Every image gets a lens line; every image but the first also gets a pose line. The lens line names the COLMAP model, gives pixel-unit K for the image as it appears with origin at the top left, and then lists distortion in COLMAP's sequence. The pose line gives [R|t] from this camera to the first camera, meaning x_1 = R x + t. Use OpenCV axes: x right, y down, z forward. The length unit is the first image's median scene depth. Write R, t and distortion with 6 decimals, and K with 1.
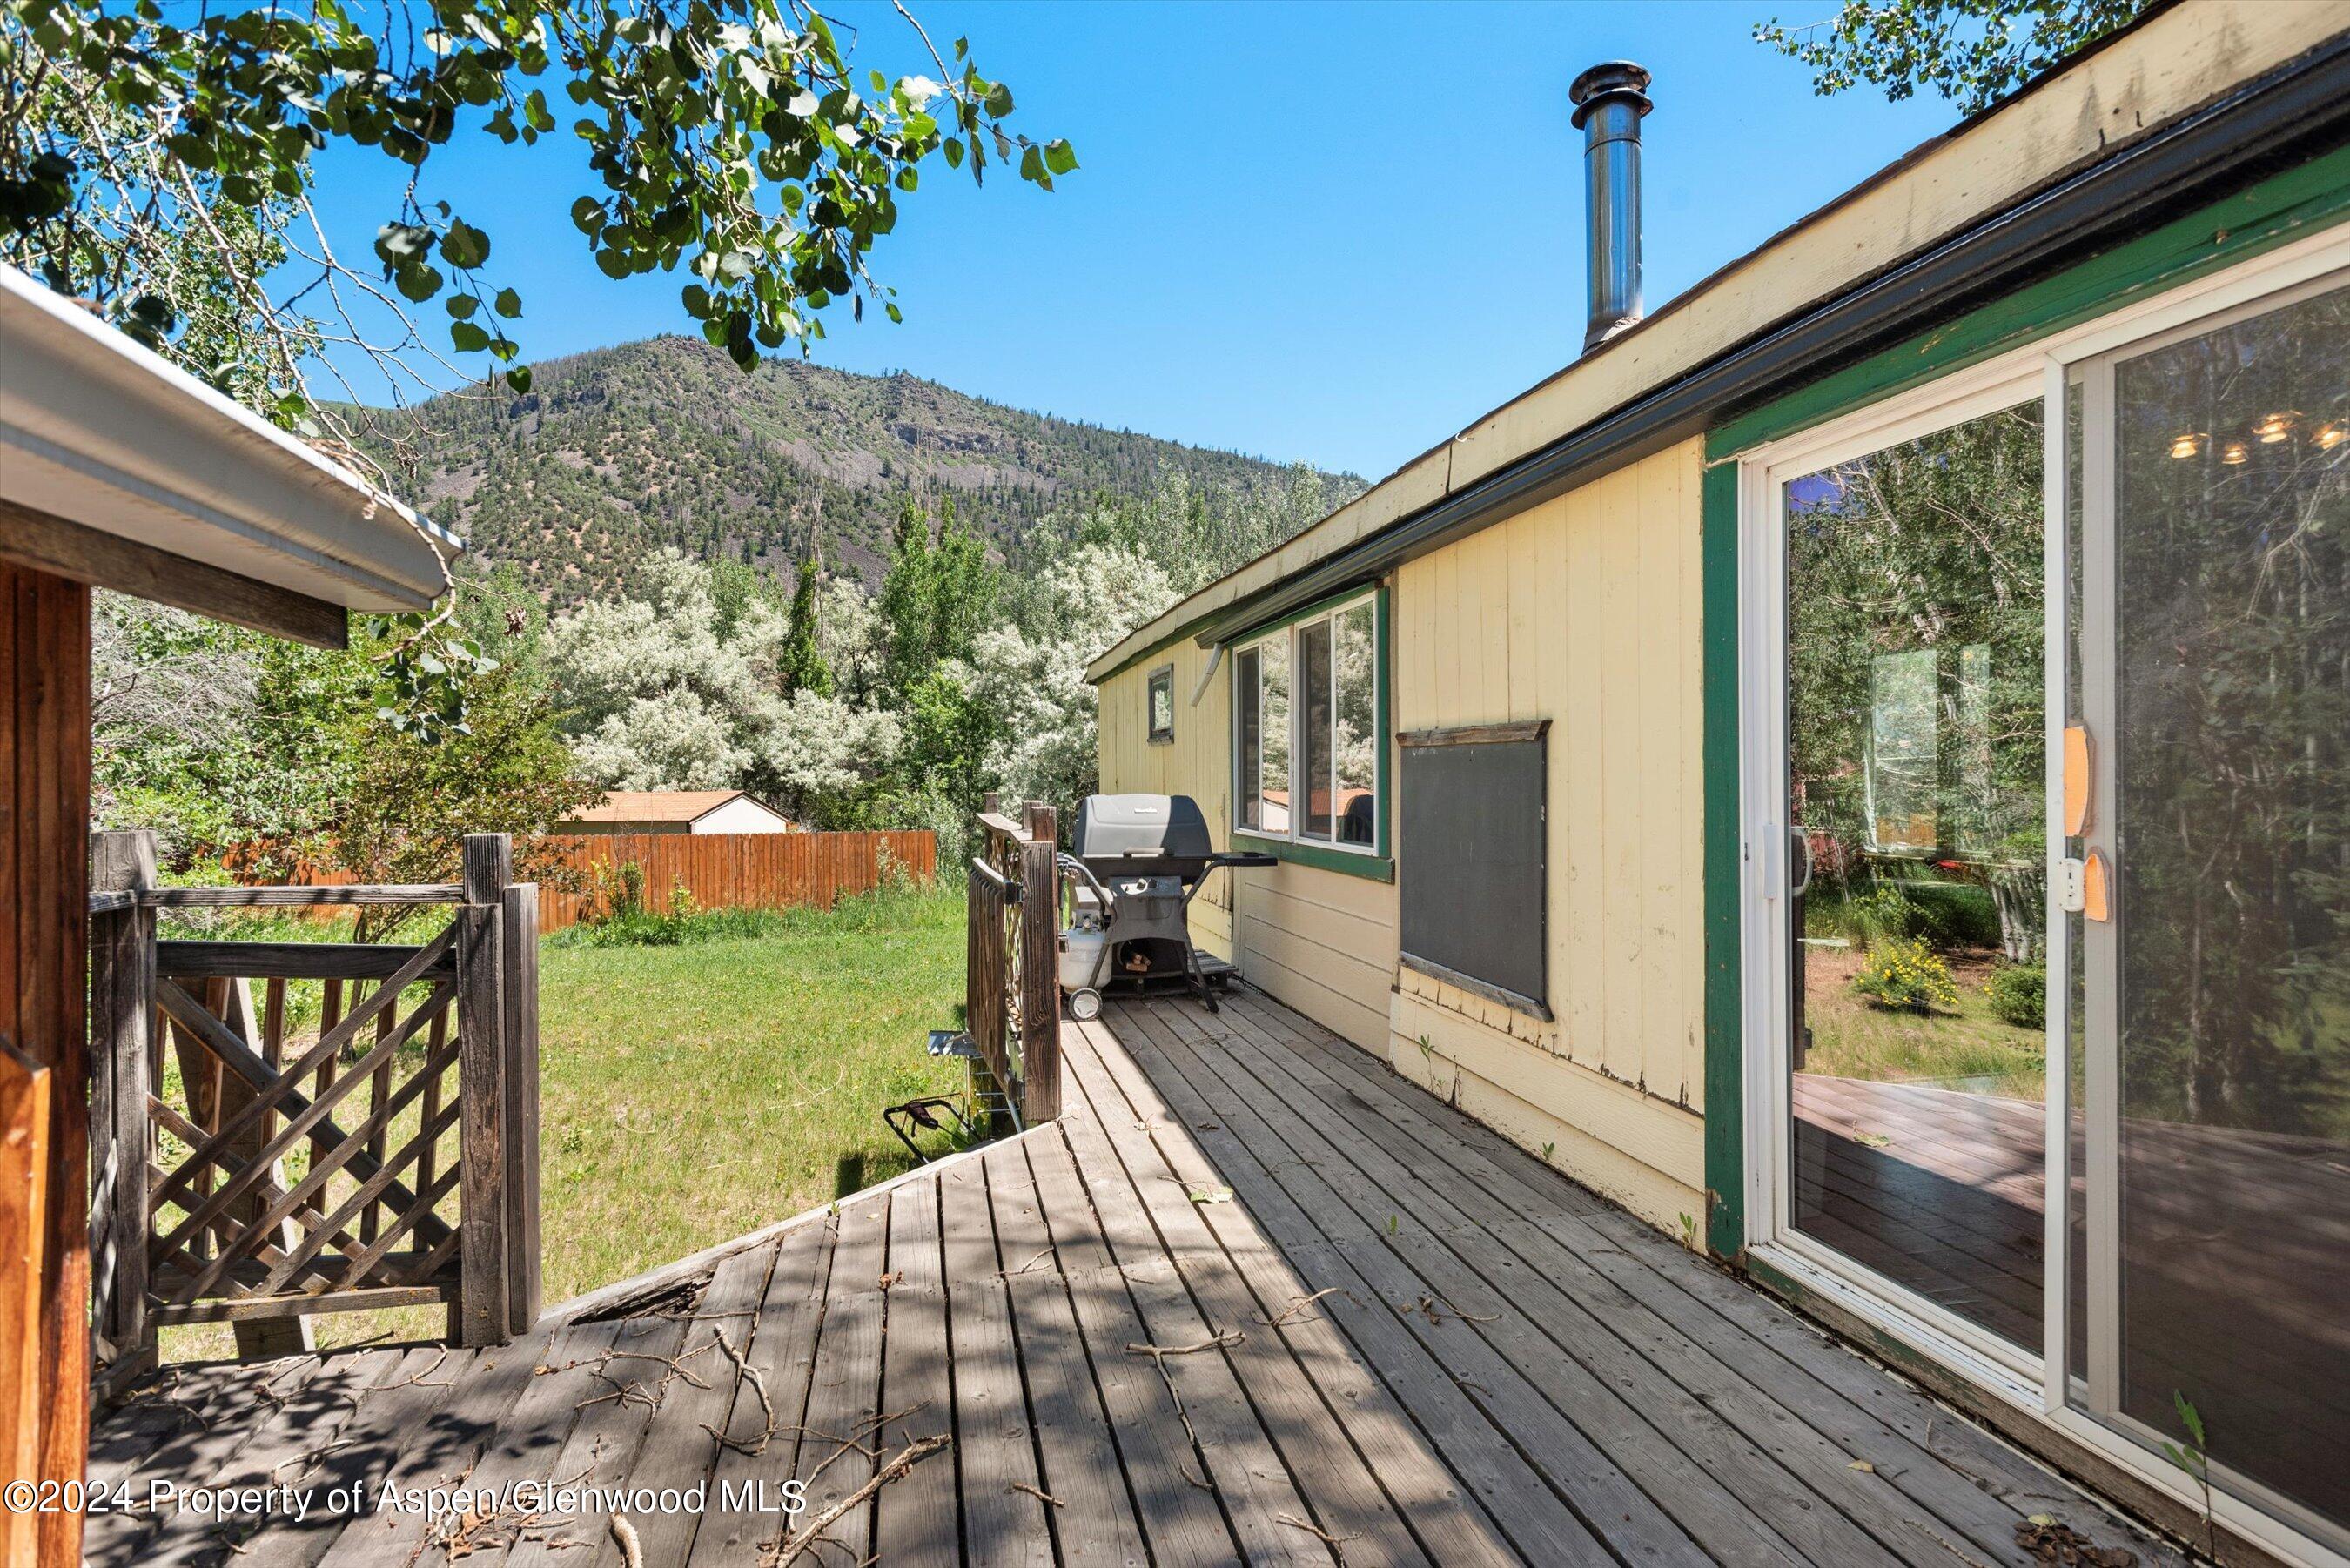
lens RADIAL K [[1416.3, 0, 1174.5], [0, 1416.3, 771.7], [0, 0, 1]] dist [0.004676, -0.001578]
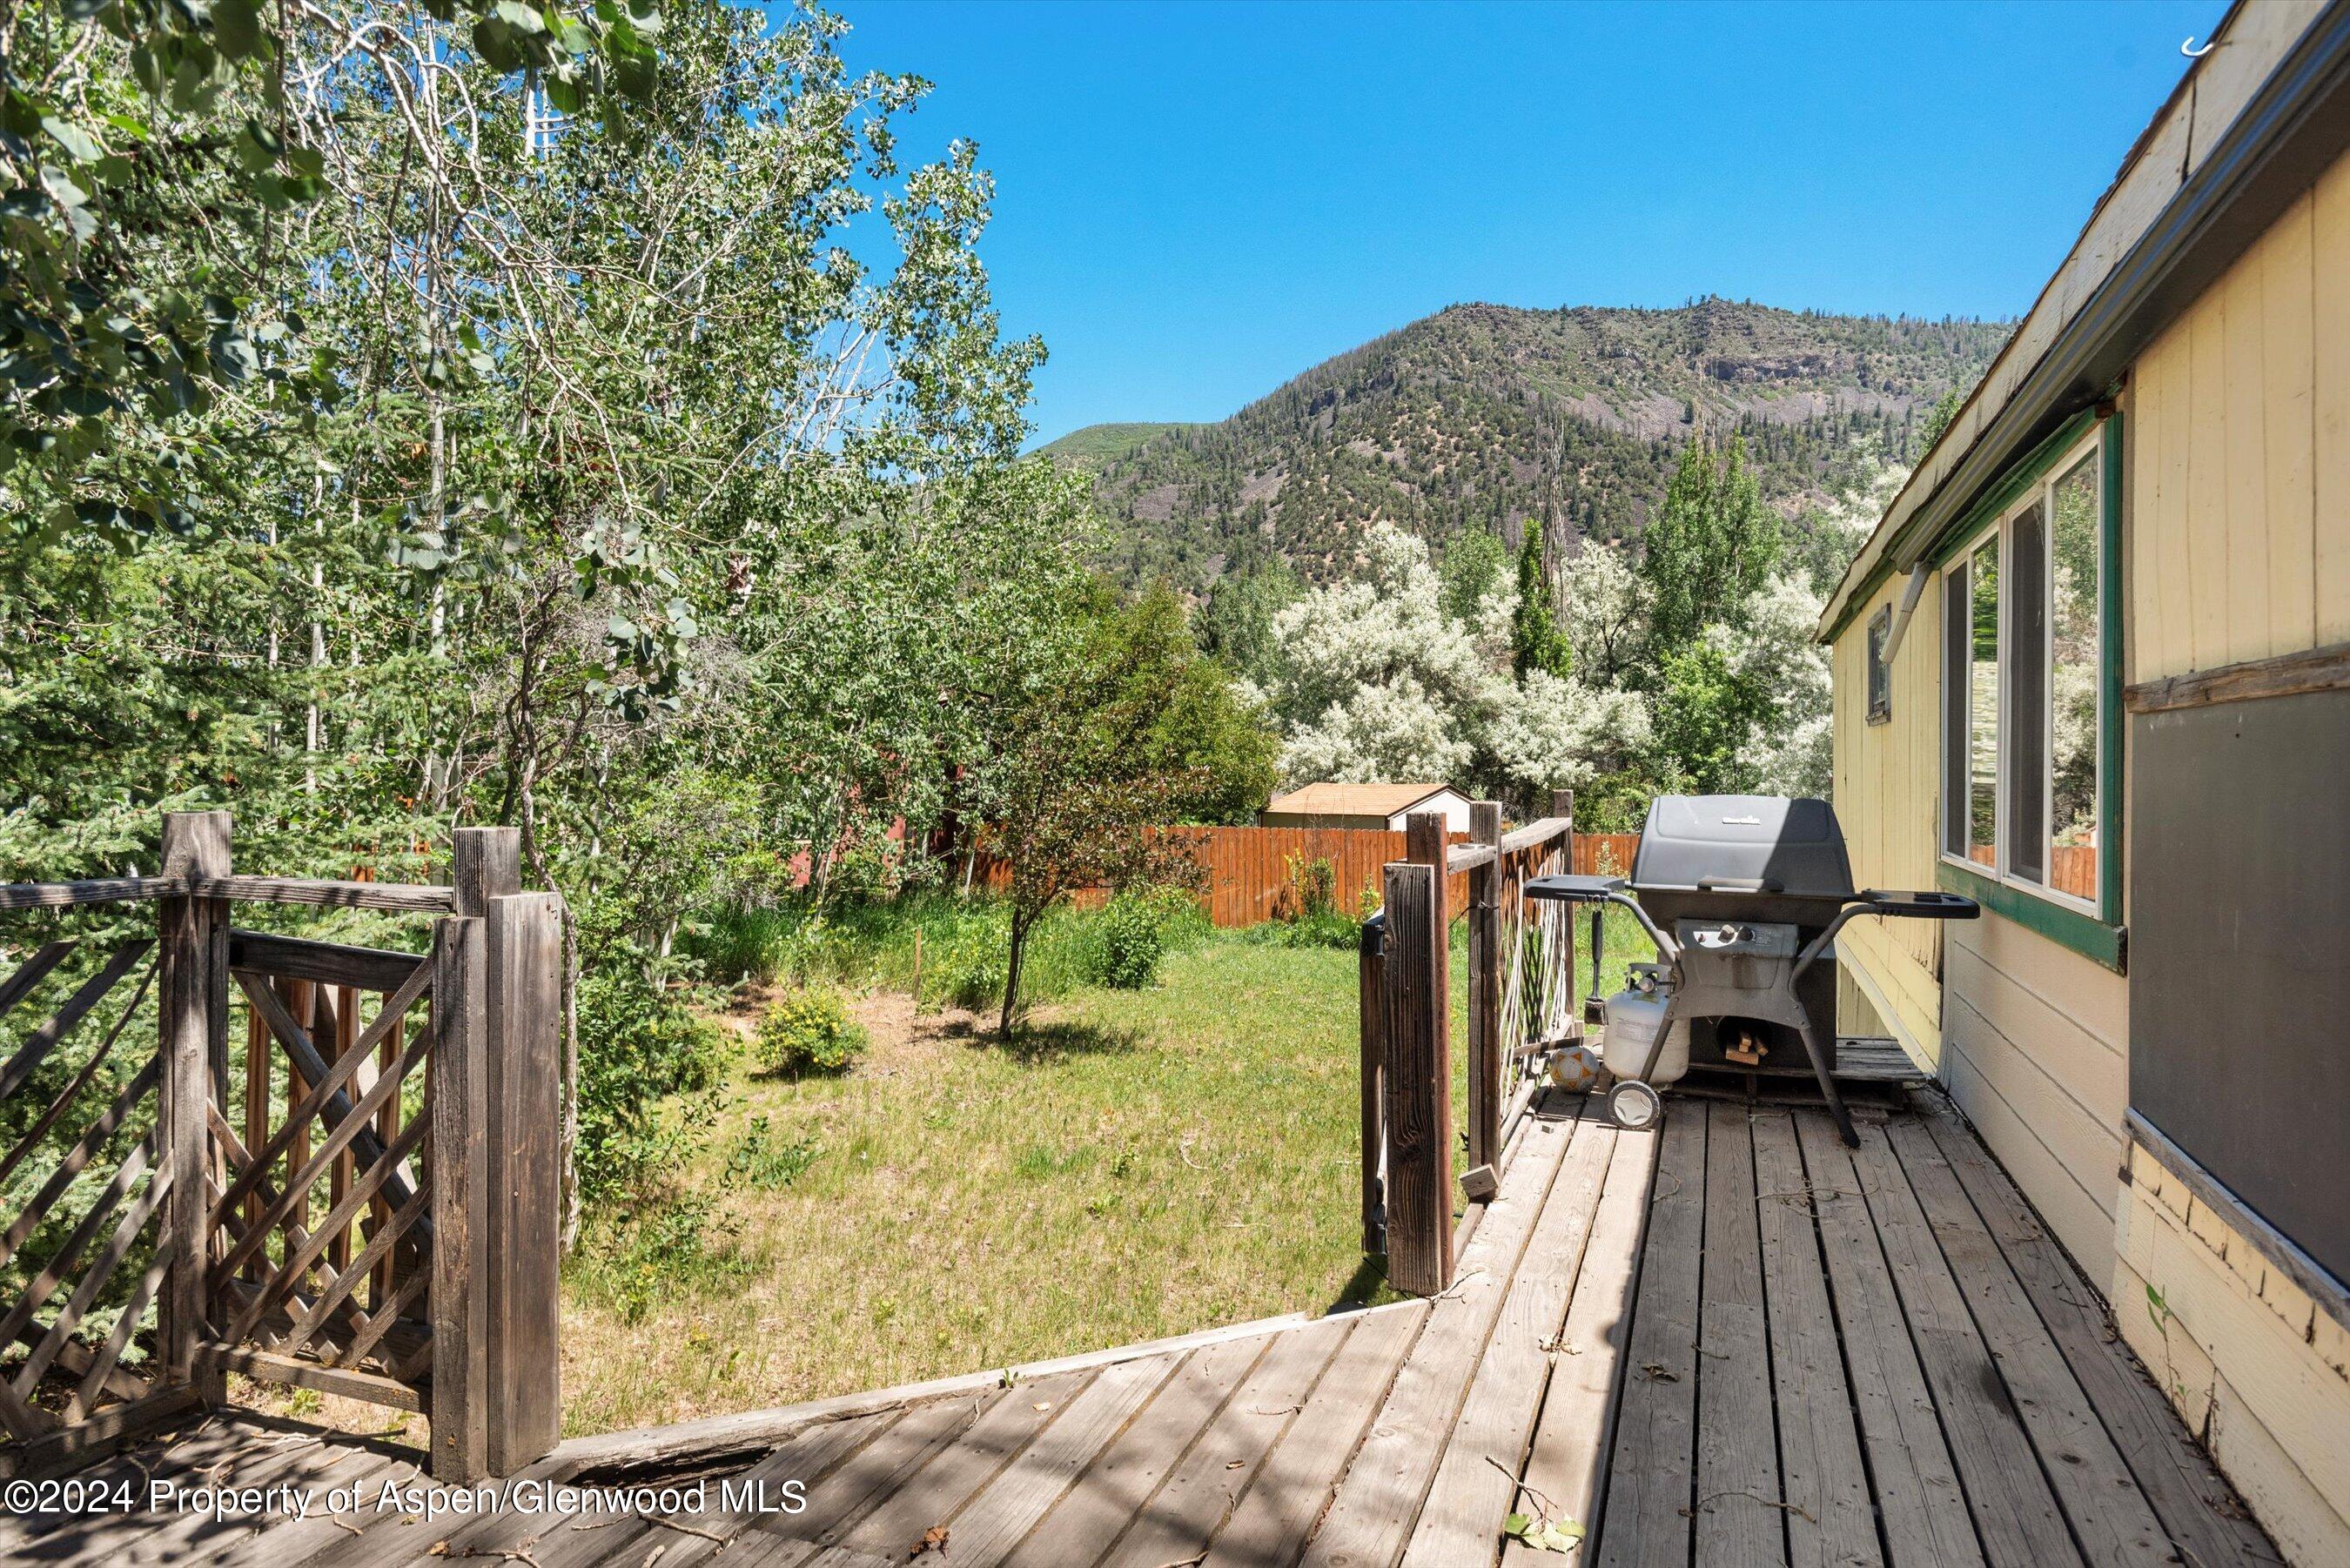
lens RADIAL K [[1416.3, 0, 1174.5], [0, 1416.3, 771.7], [0, 0, 1]] dist [0.004676, -0.001578]
pose [[0.804966, 0.008184, -0.593265, 0.081004], [-0.005461, 0.999965, 0.006385, 0.001030], [0.593296, -0.001900, 0.804982, 0.163469]]
